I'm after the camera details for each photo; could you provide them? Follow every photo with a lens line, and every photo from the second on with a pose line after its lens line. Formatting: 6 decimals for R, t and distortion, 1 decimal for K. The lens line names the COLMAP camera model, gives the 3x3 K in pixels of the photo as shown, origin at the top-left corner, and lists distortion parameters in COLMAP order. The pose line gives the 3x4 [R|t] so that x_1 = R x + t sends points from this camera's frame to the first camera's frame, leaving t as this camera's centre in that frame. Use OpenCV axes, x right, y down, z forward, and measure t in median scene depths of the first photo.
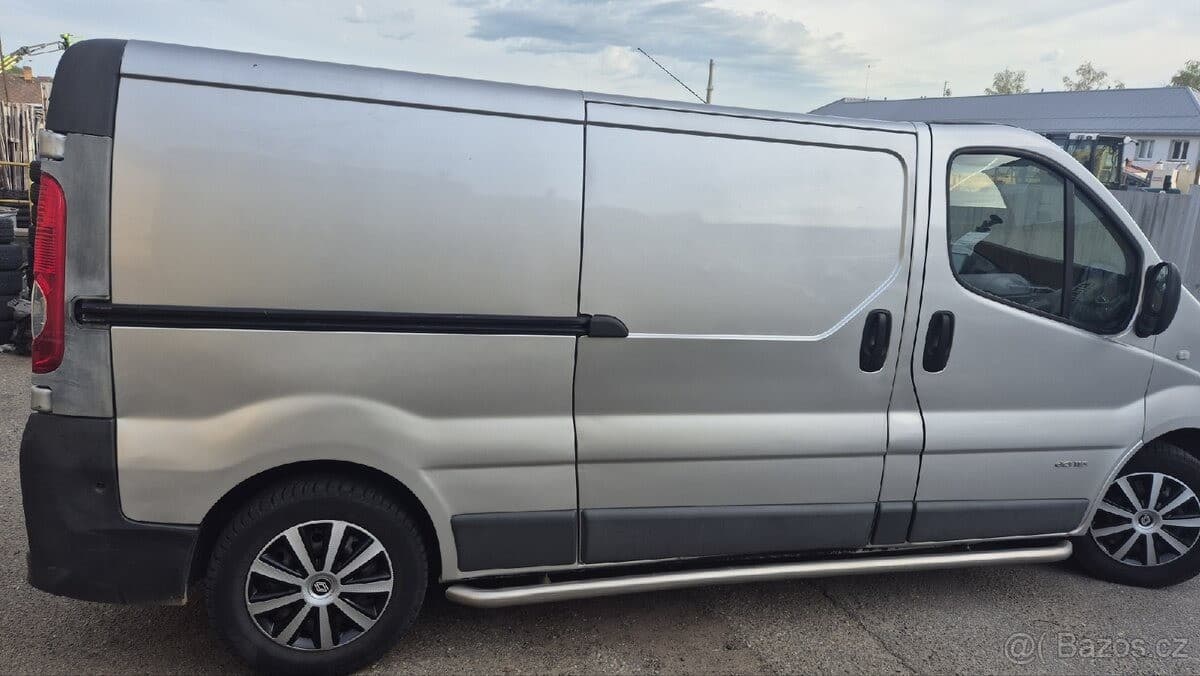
lens RADIAL K [[793.6, 0, 597.7], [0, 793.6, 352.8], [0, 0, 1]] dist [0.062869, -0.057402]
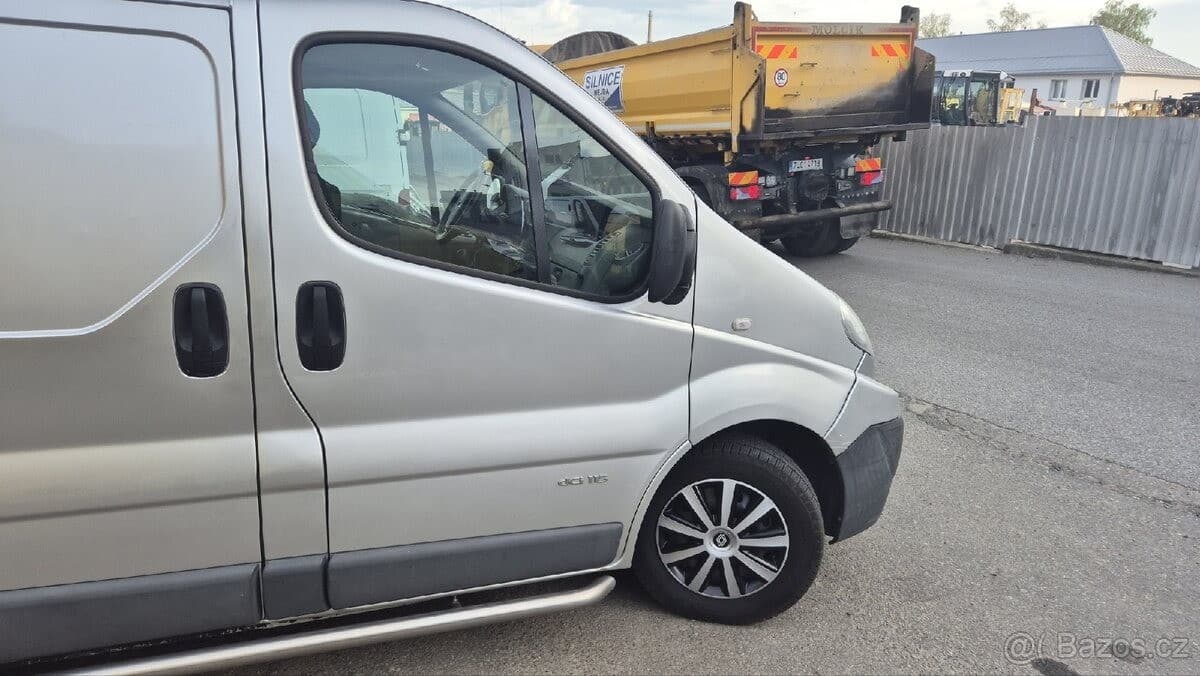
lens RADIAL K [[793.6, 0, 597.7], [0, 793.6, 352.8], [0, 0, 1]] dist [0.062869, -0.057402]
pose [[0.997246, -0.046363, 0.057882, 0.549053], [0.043411, 0.997741, 0.051265, -0.014109], [-0.060129, -0.048611, 0.997006, 0.273233]]
